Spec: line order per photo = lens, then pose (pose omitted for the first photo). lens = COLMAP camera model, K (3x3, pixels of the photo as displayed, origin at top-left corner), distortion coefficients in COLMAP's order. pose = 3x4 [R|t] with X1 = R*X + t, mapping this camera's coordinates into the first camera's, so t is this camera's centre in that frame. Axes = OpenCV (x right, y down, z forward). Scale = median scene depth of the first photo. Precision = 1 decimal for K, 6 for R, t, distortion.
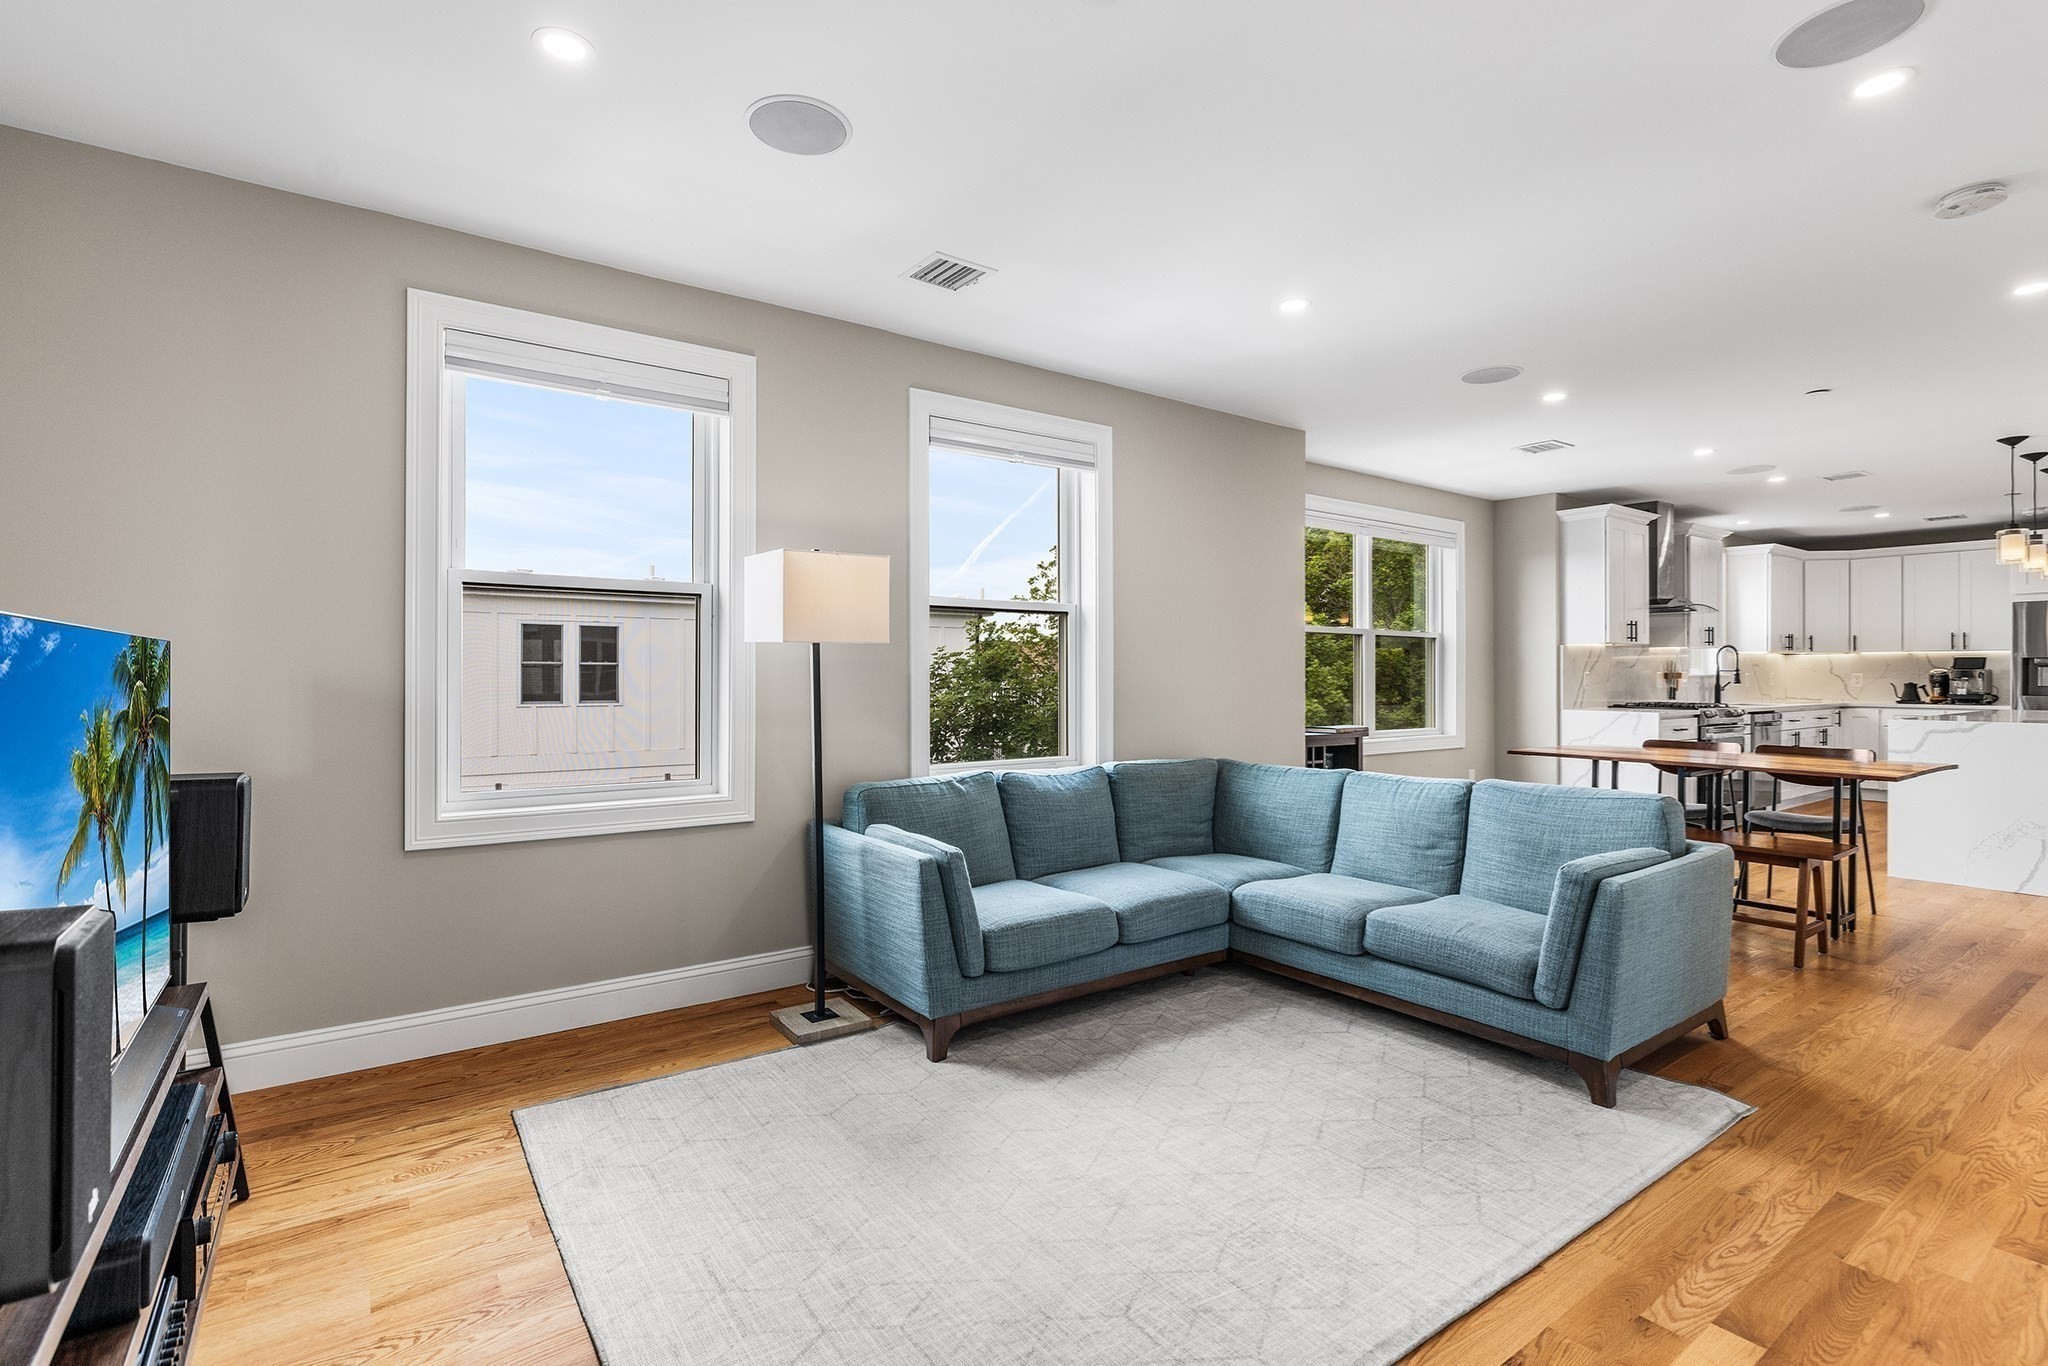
lens RADIAL K [[958.6, 0, 1027.5], [0, 958.6, 677.3], [0, 0, 1]] dist [-0.015013, 0.005242]
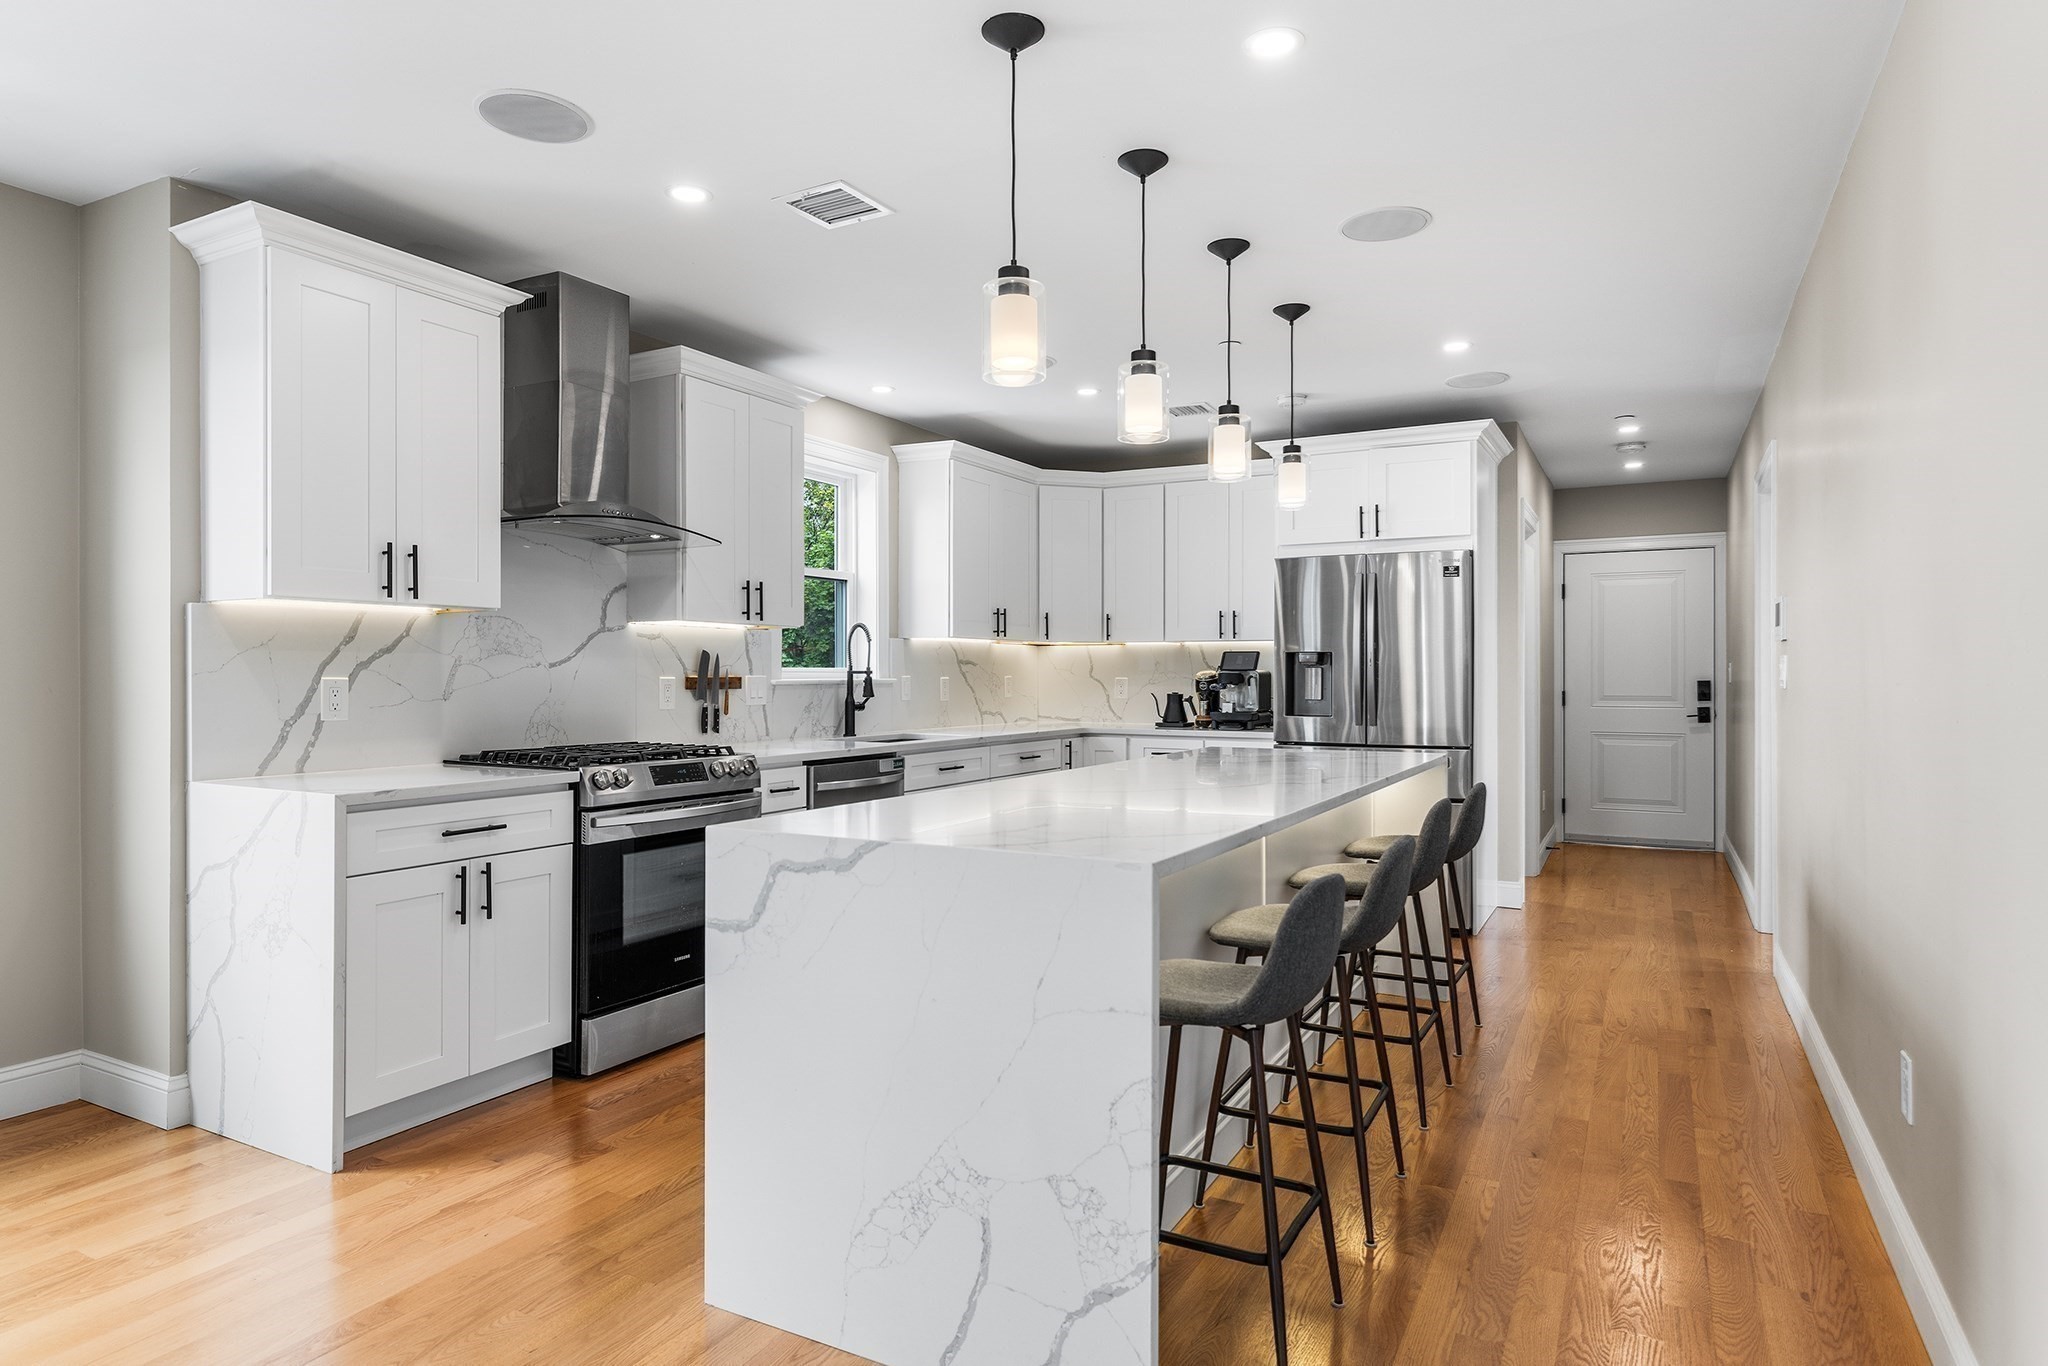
lens RADIAL K [[1153.8, 0, 1019.3], [0, 1153.8, 680.1], [0, 0, 1]] dist [-0.001692, 0.003488]
pose [[0.901087, -0.001026, 0.433637, 1.155670], [-0.000524, 0.999994, 0.003455, -0.011185], [-0.433638, -0.003341, 0.901081, 0.834286]]
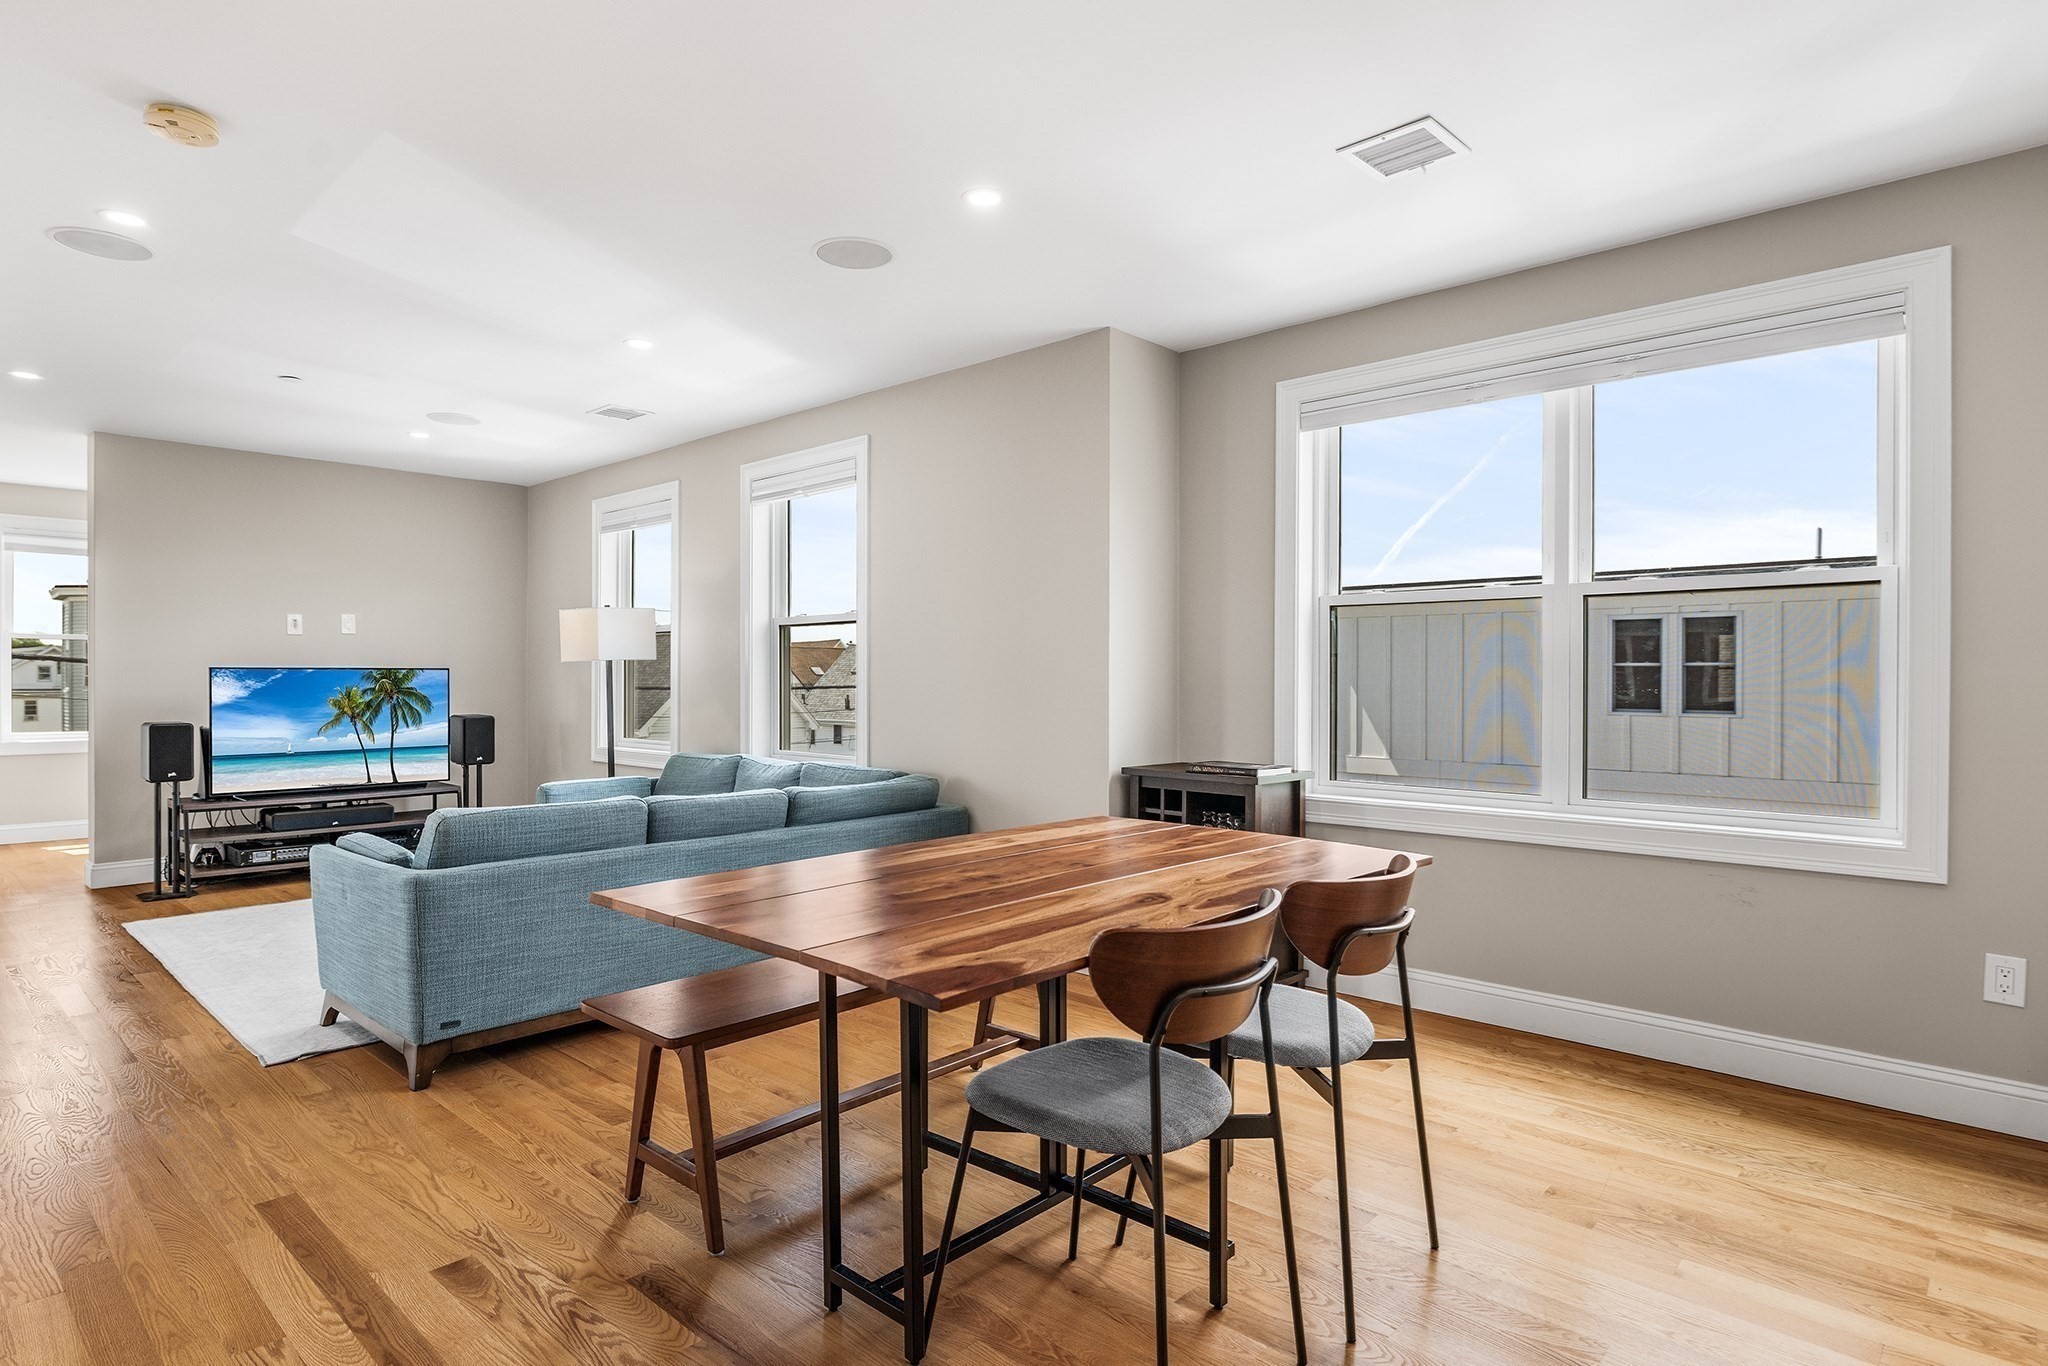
lens RADIAL K [[1119.3, 0, 1006.1], [0, 1119.3, 680.5], [0, 0, 1]] dist [-0.004793, -0.002189]
pose [[0.192199, 0.006626, -0.981334, 1.451879], [-0.006469, 0.999964, 0.005485, -0.009309], [0.981335, 0.005294, 0.192235, 1.046544]]
